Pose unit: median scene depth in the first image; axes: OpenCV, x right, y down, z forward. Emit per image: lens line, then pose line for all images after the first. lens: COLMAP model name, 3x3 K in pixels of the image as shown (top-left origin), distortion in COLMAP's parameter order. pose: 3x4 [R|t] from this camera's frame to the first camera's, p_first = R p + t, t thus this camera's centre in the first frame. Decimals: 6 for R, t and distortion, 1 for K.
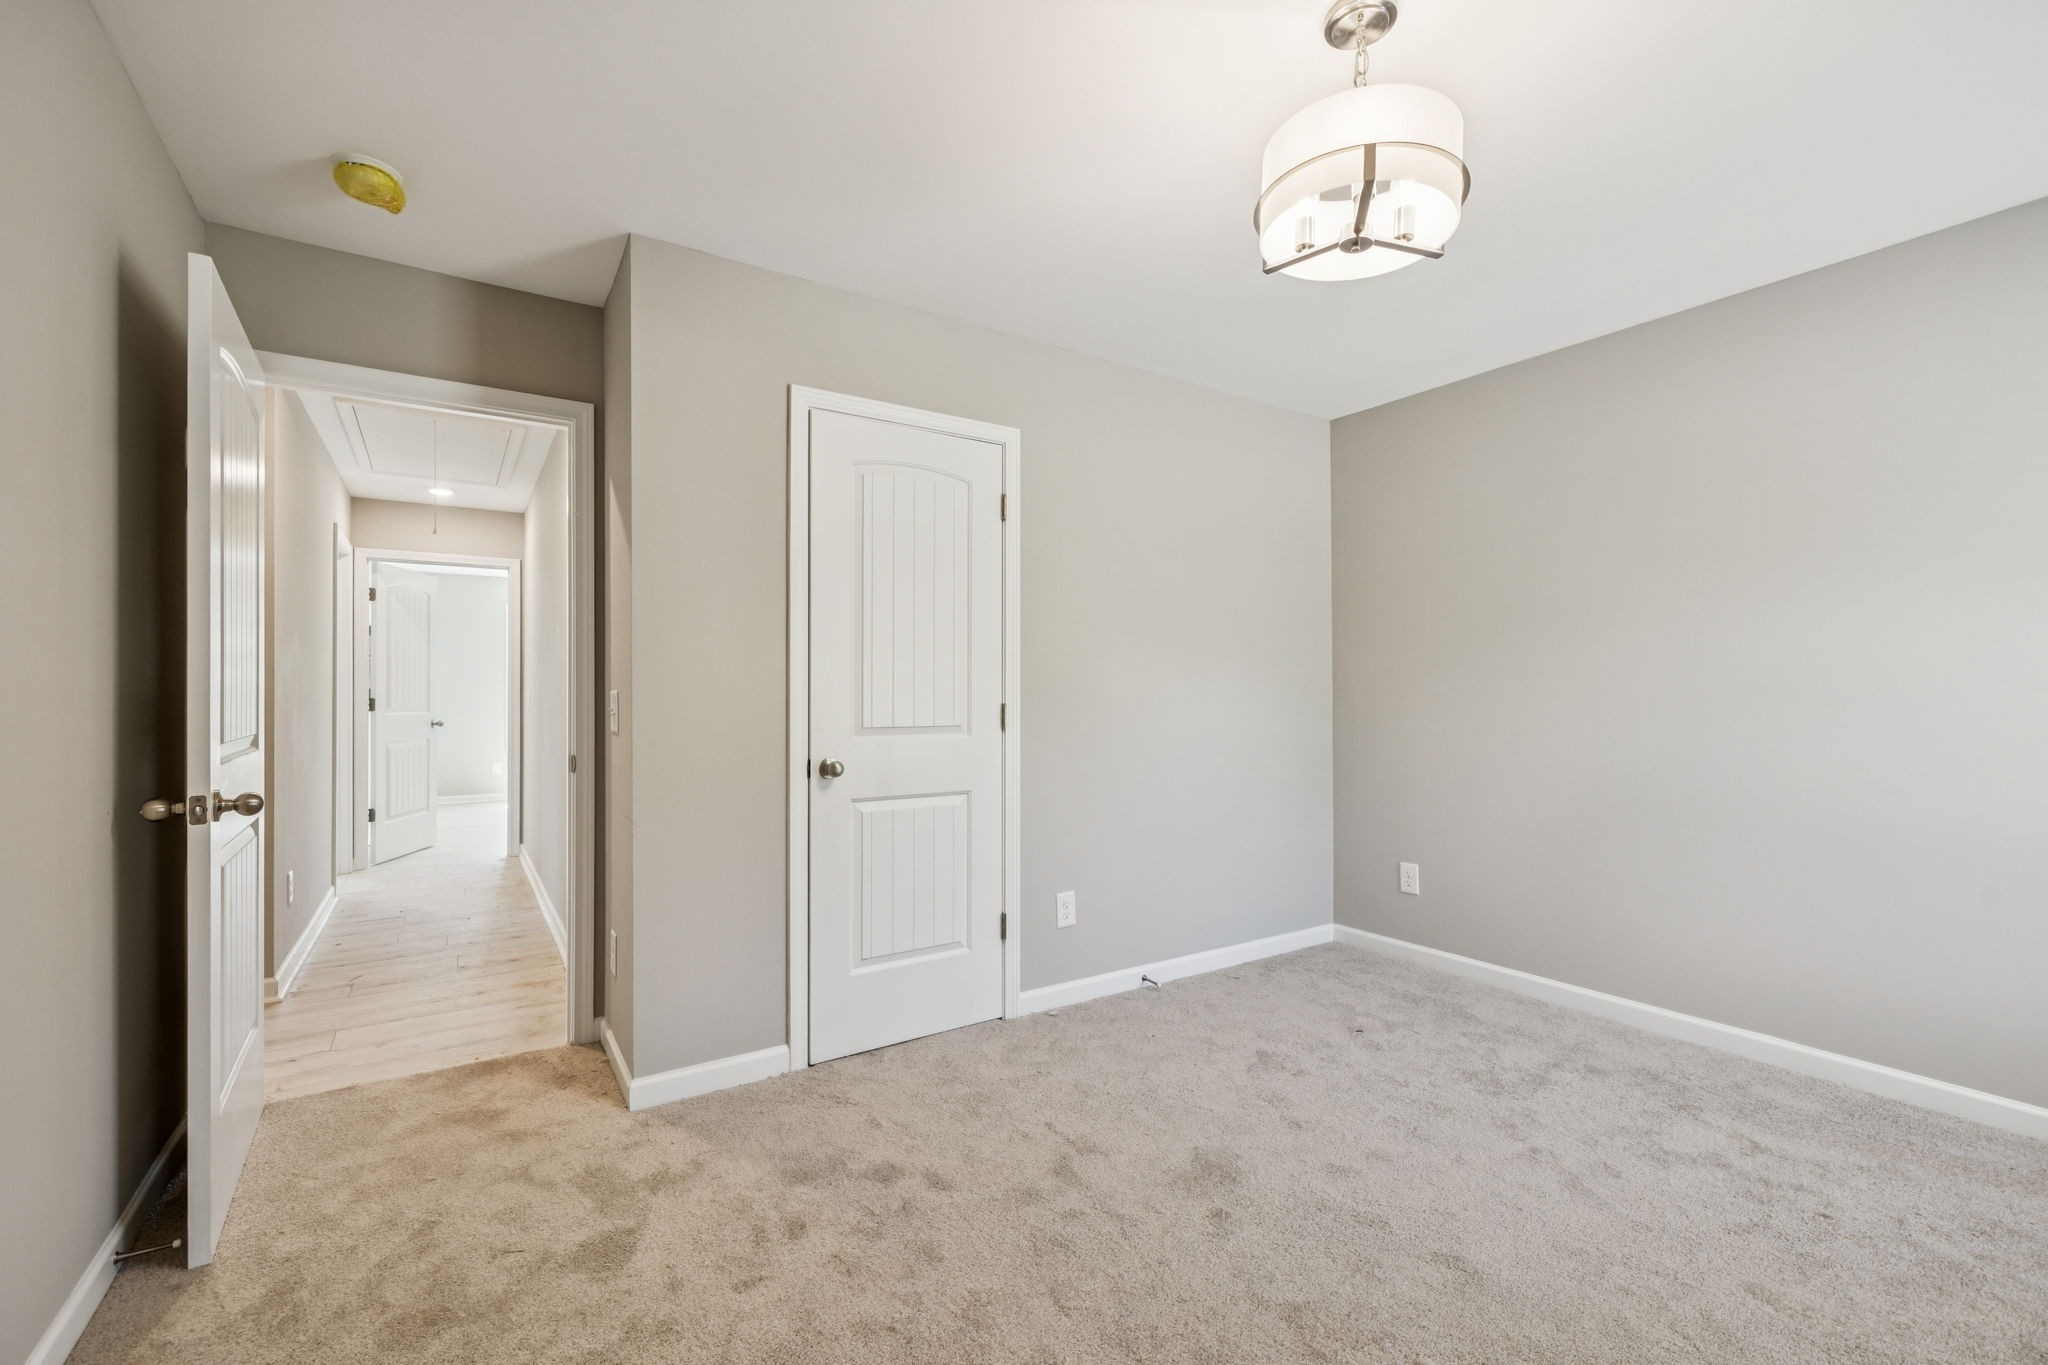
lens RADIAL K [[872.3, 0, 1017.0], [0, 872.3, 692.0], [0, 0, 1]] dist [0.000865, -0.000119]
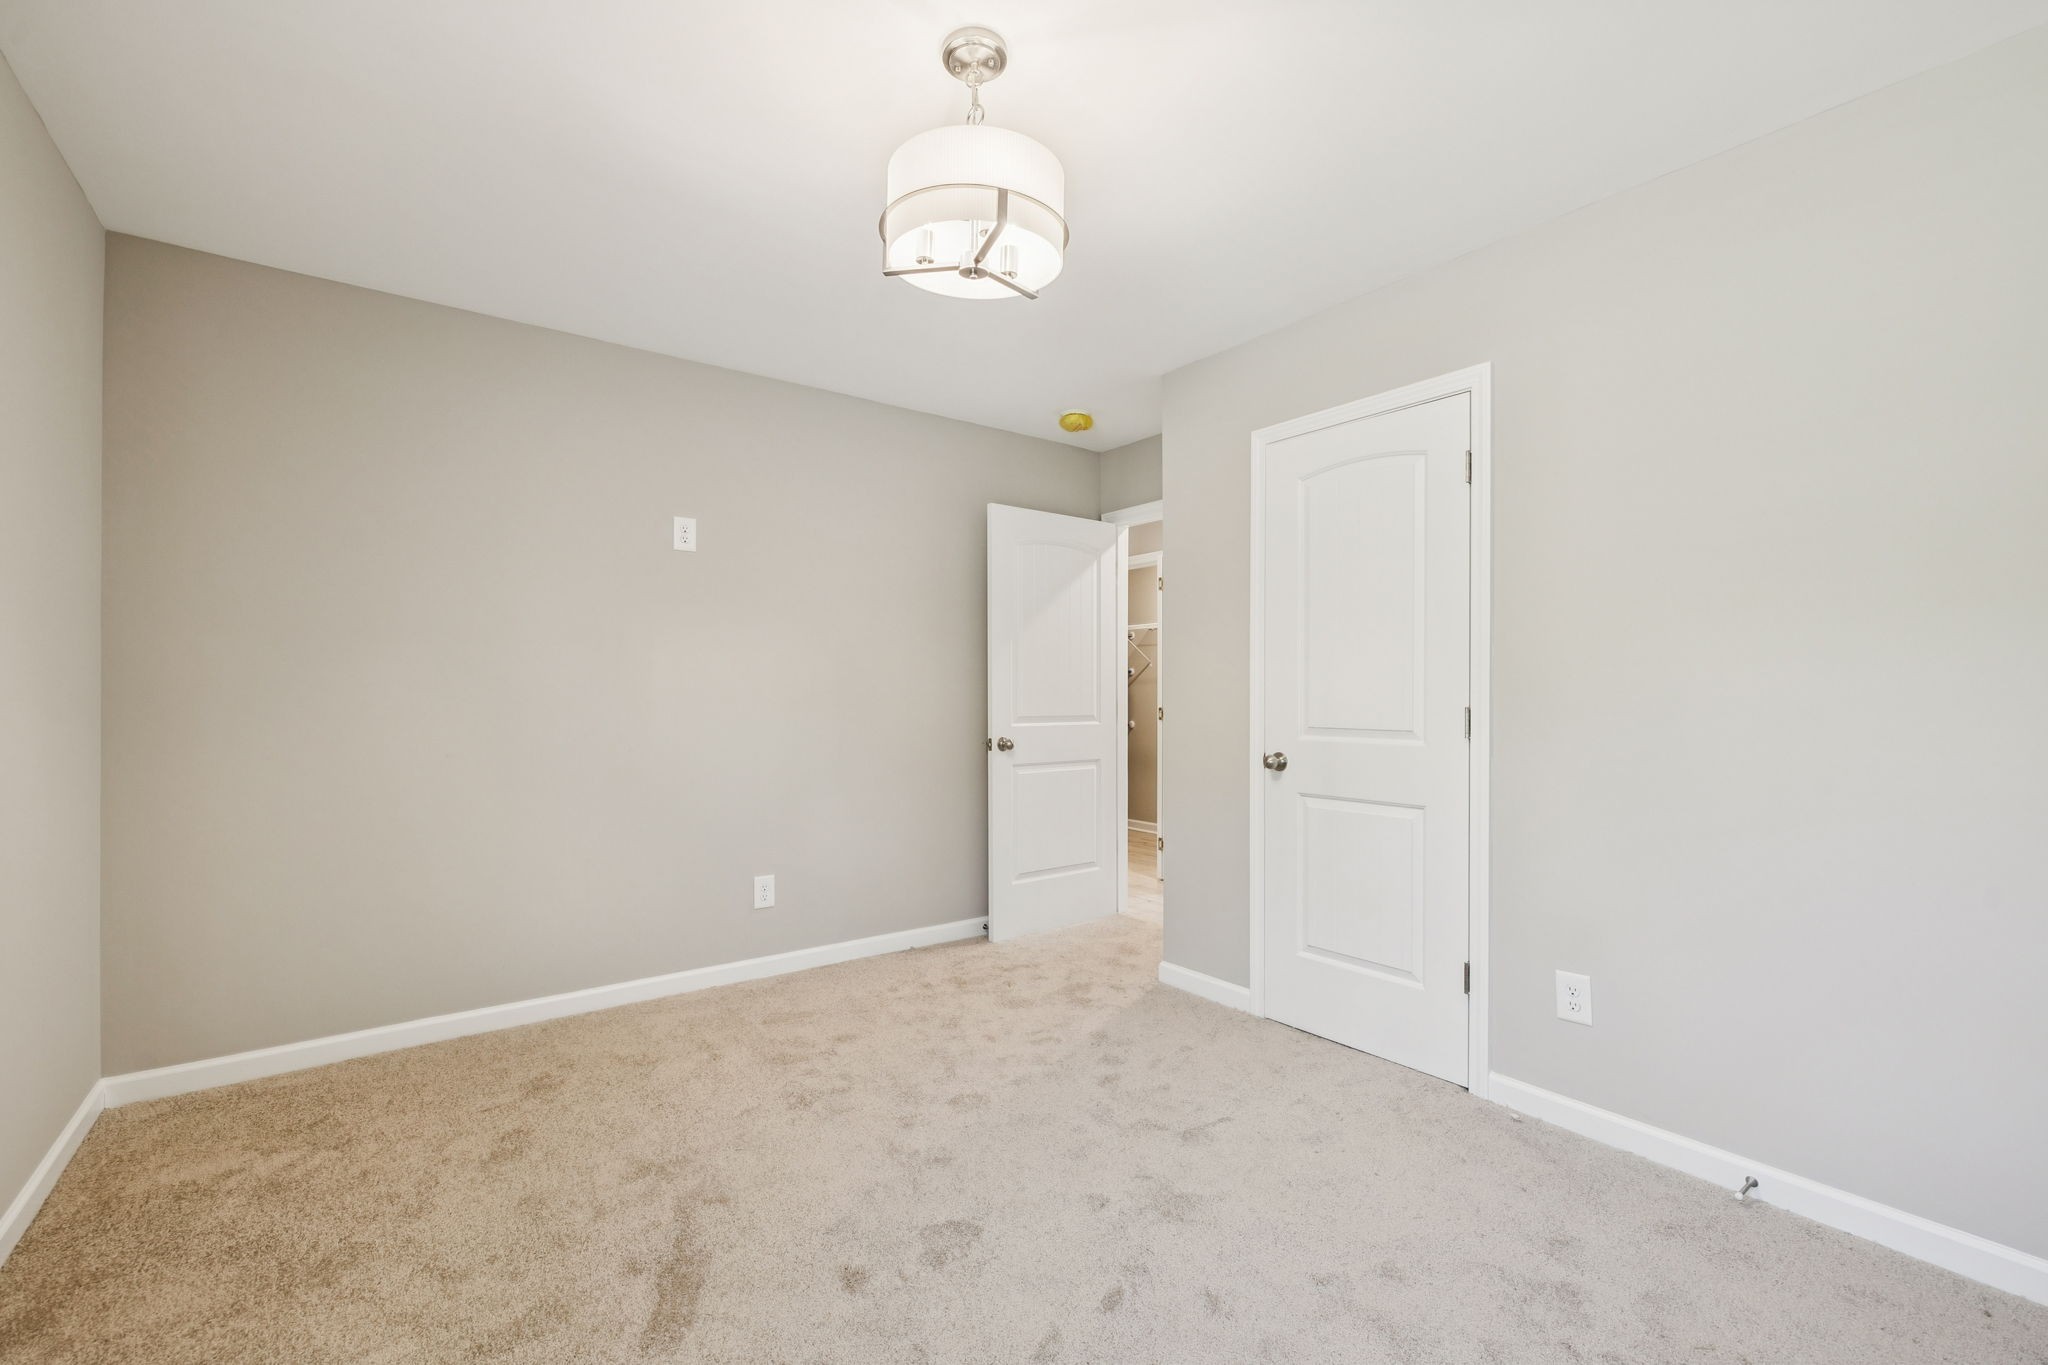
lens RADIAL K [[872.3, 0, 1017.0], [0, 872.3, 692.0], [0, 0, 1]] dist [0.000865, -0.000119]
pose [[0.049697, -0.004665, -0.998753, 0.873552], [0.003662, 0.999983, -0.004488, 0.001778], [0.998758, -0.003435, 0.049714, 0.598121]]
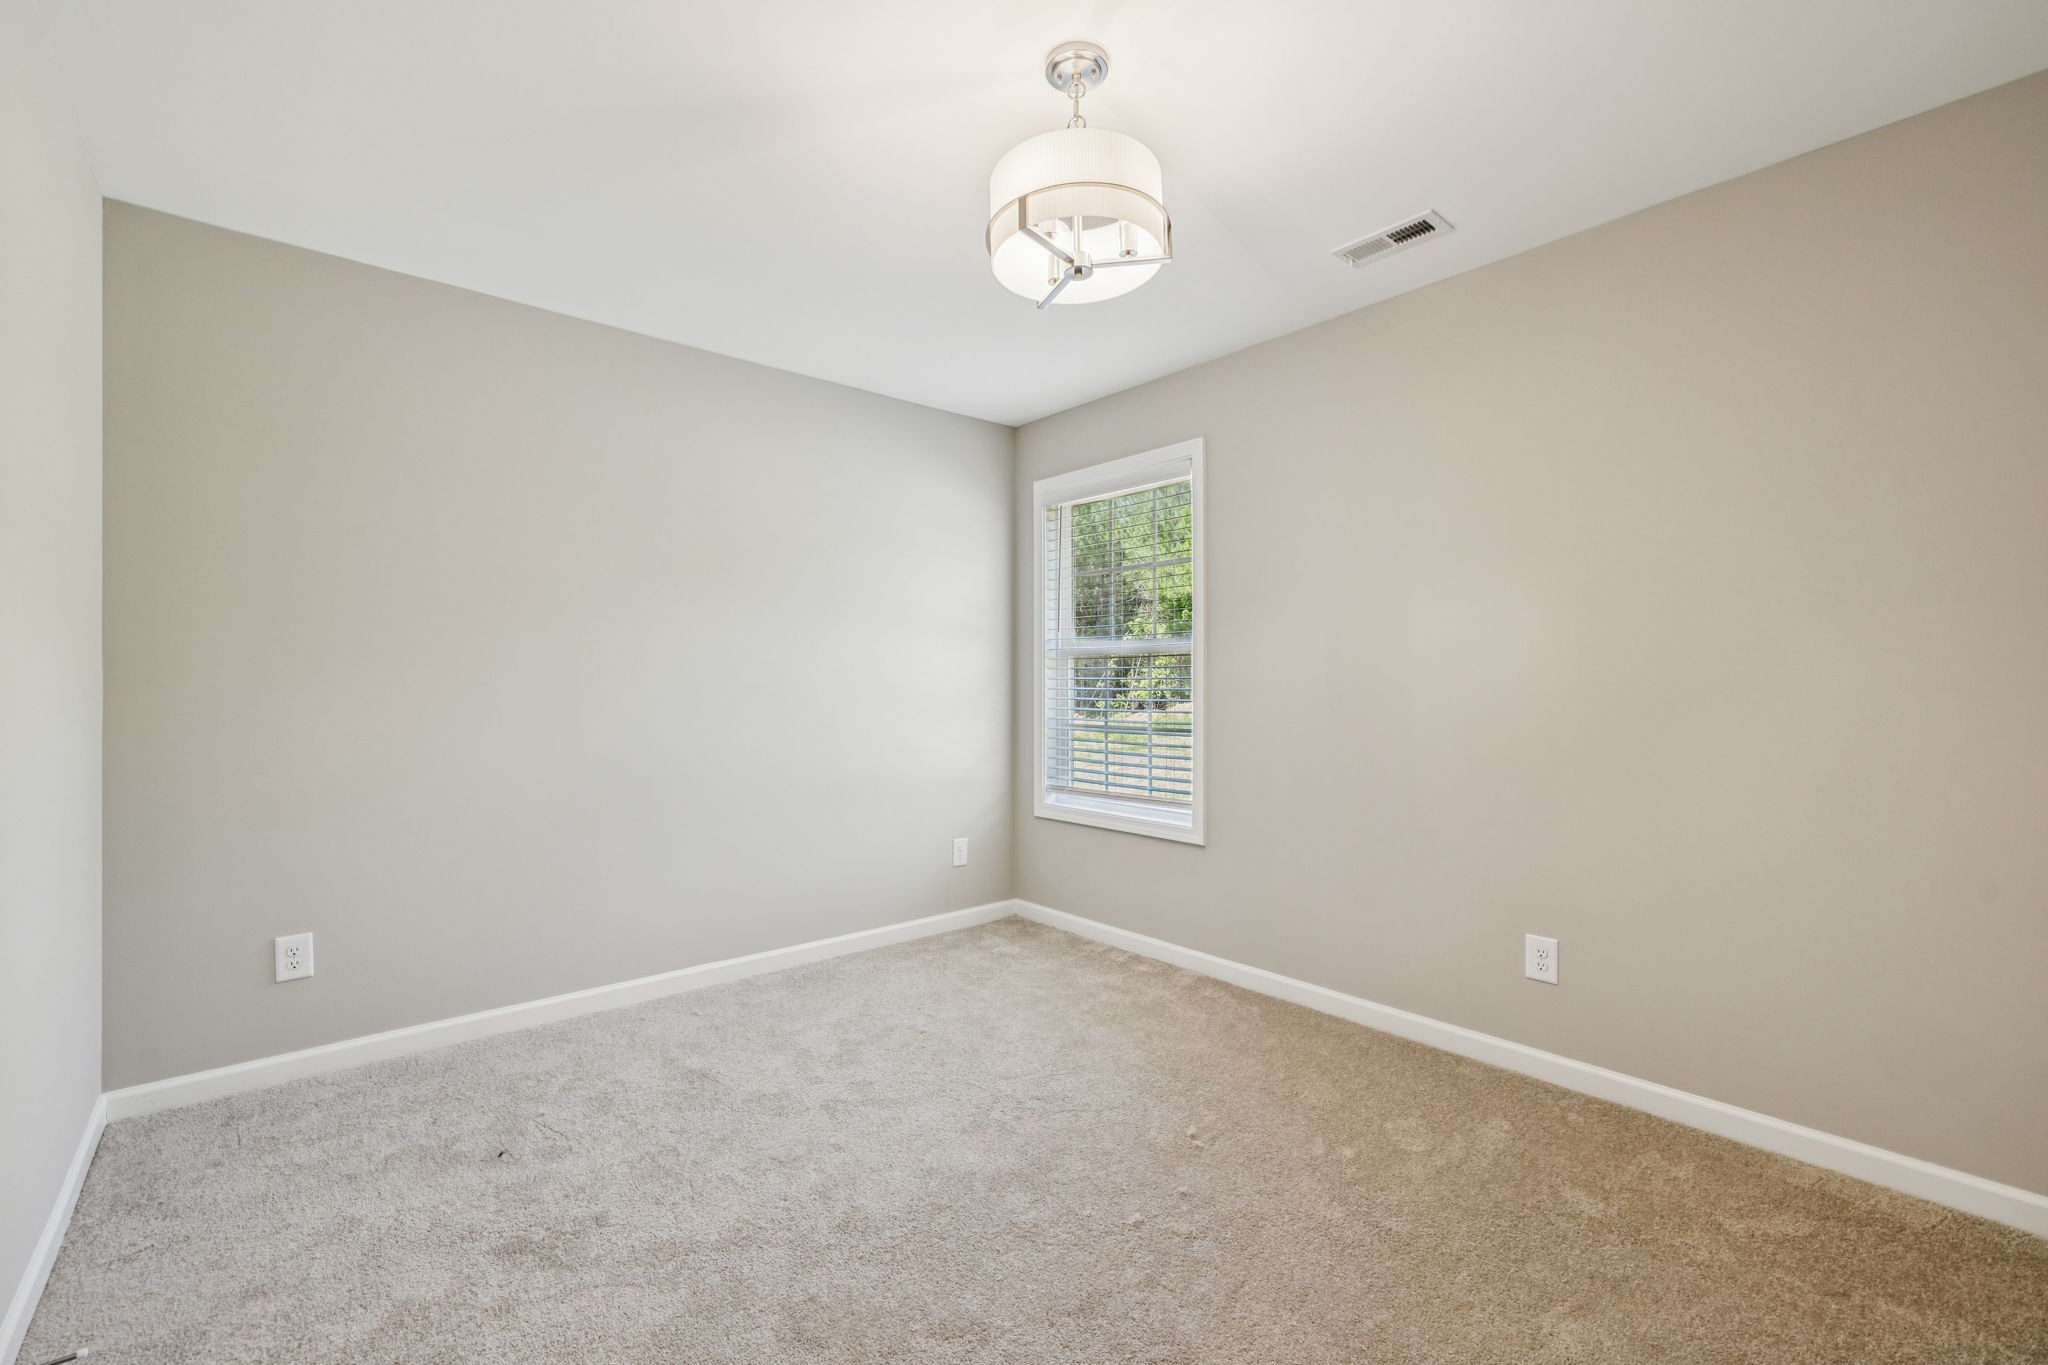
lens RADIAL K [[872.3, 0, 1017.0], [0, 872.3, 692.0], [0, 0, 1]] dist [0.000865, -0.000119]
pose [[-0.124750, -0.009037, 0.992147, -0.396615], [0.003565, 0.999948, 0.009556, 0.004144], [-0.992182, 0.004729, -0.124711, 0.718329]]
